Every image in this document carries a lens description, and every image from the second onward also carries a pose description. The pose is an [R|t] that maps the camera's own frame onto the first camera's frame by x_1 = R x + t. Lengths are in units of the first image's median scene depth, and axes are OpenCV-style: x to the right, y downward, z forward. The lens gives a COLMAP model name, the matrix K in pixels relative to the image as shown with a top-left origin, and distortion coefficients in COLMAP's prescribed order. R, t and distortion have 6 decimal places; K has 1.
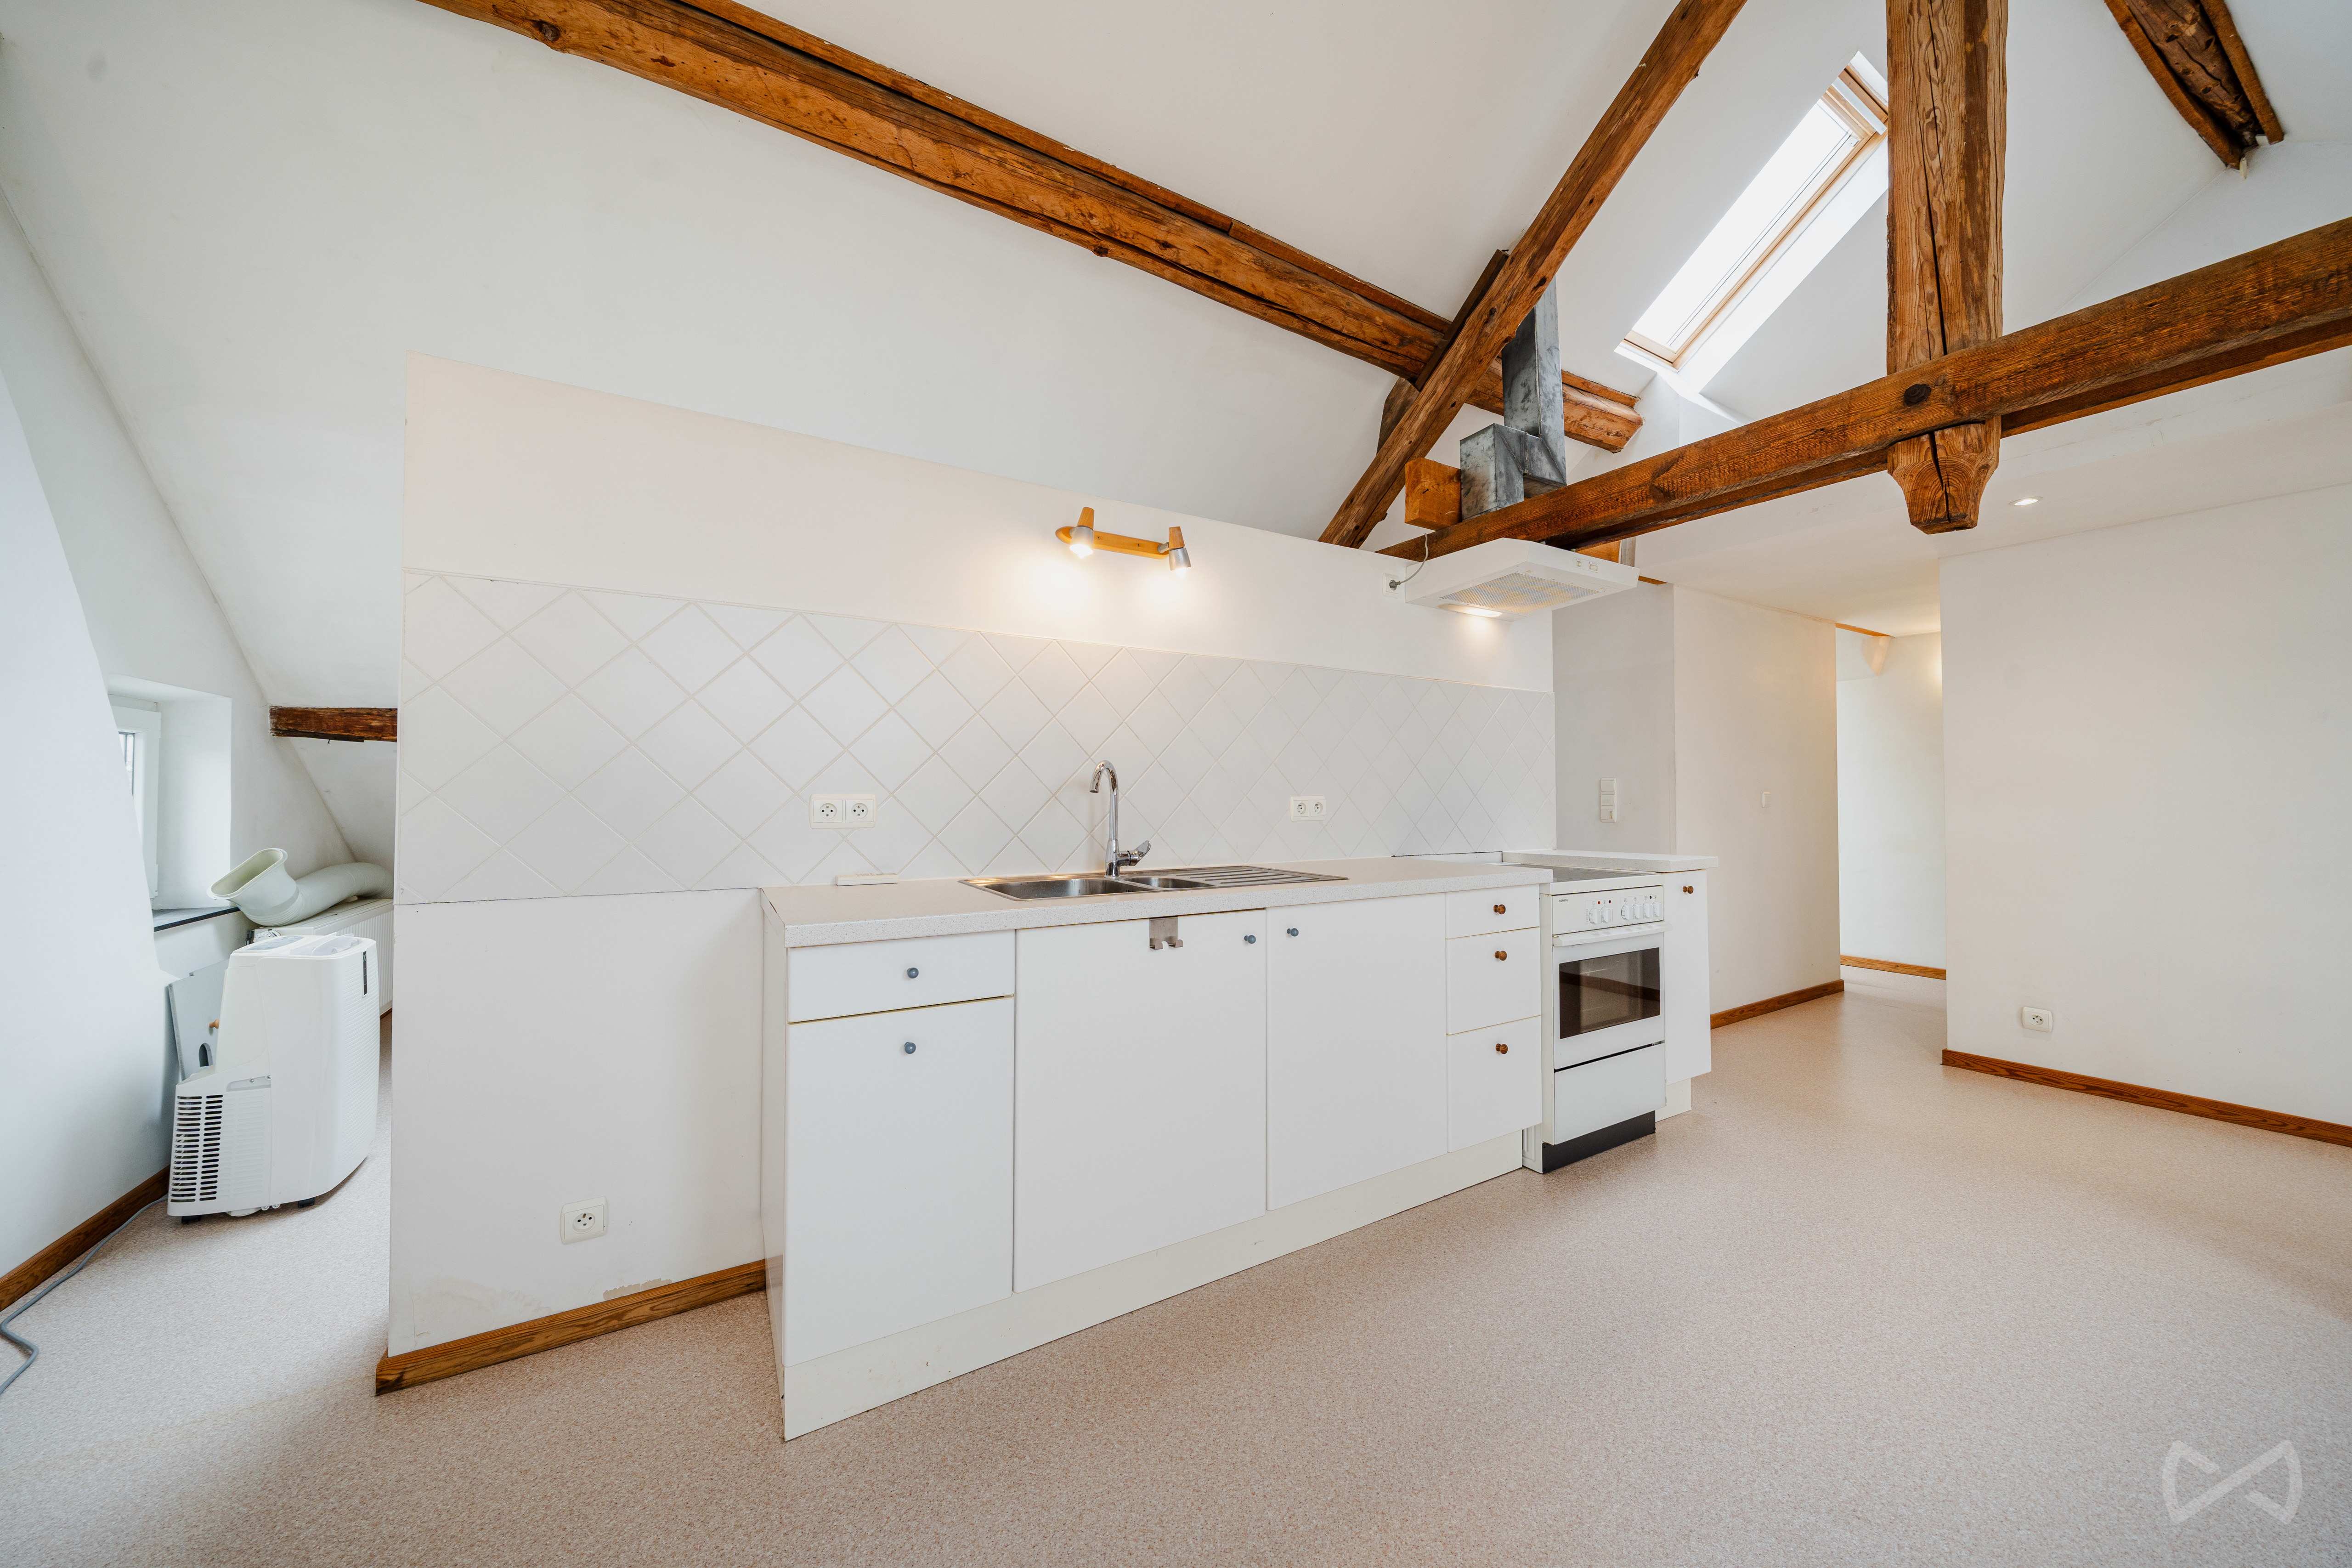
lens RADIAL K [[803.0, 0, 1168.9], [0, 803.0, 785.4], [0, 0, 1]] dist [-0.003195, -0.000025]
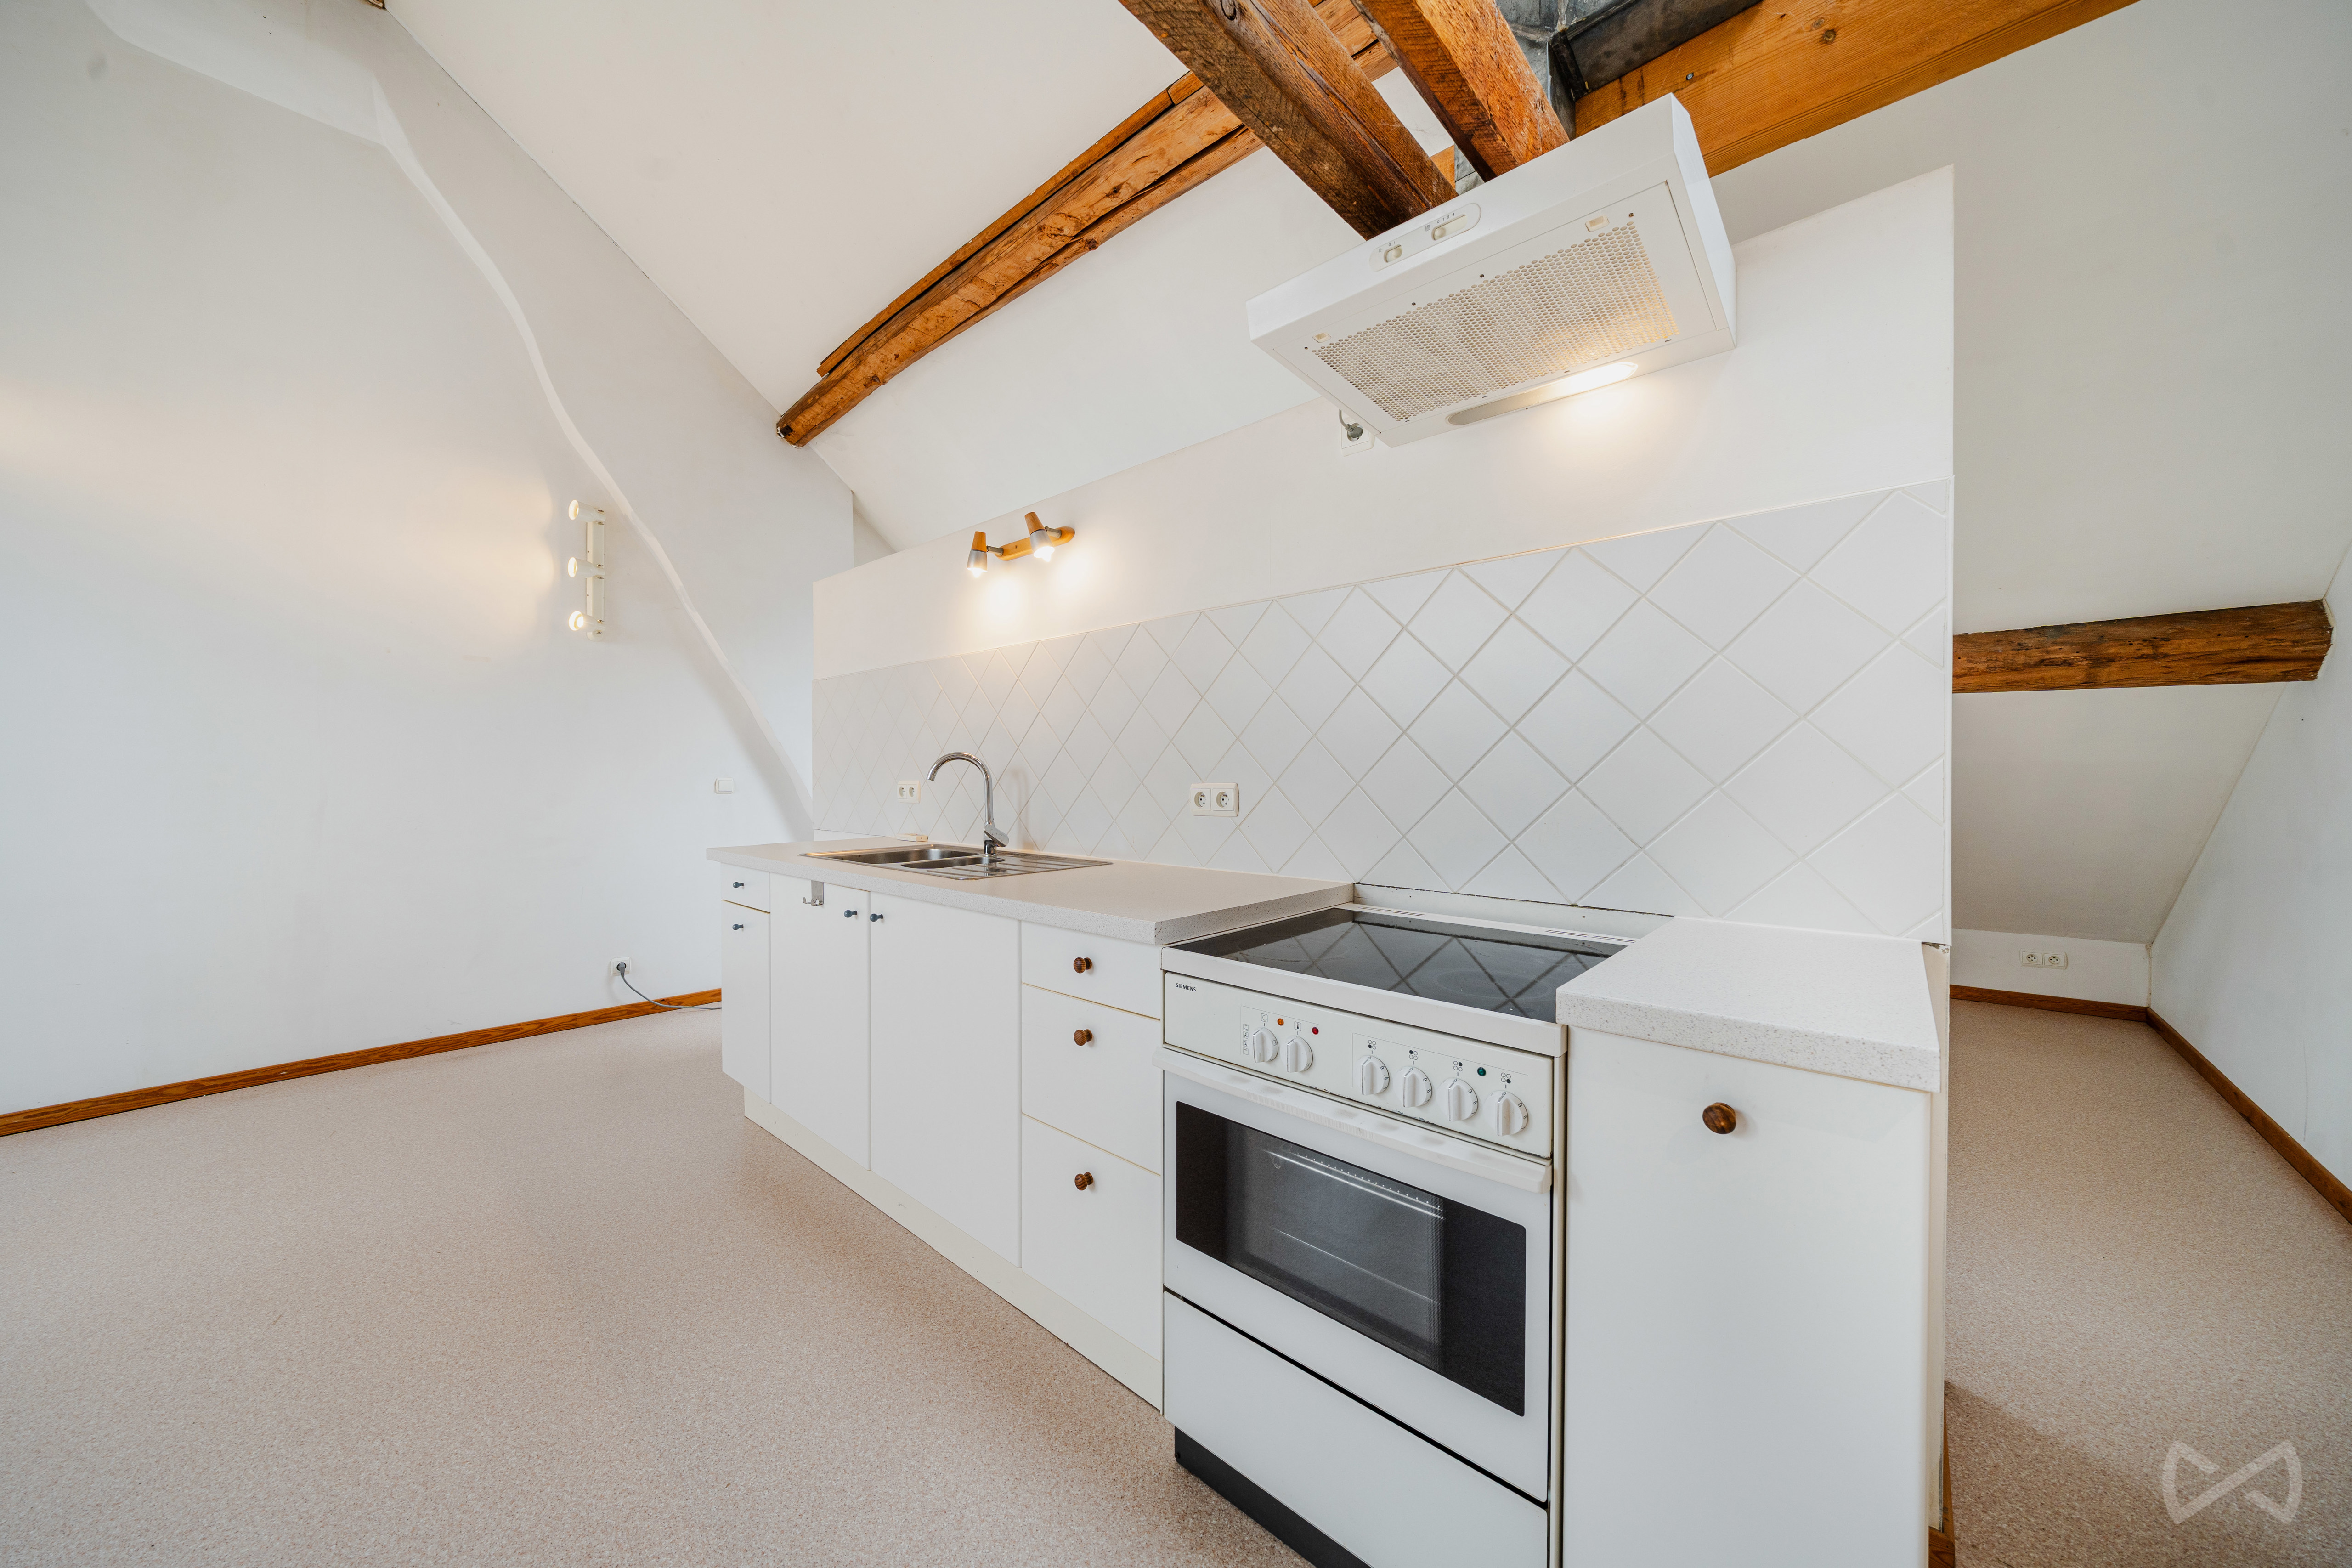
lens RADIAL K [[803.0, 0, 1170.8], [0, 803.0, 779.3], [0, 0, 1]] dist [-0.003195, -0.000025]
pose [[0.304519, 0.007892, -0.952473, 0.959155], [0.020661, 0.999676, 0.014889, -0.002869], [0.952282, -0.024213, 0.304258, 0.804472]]
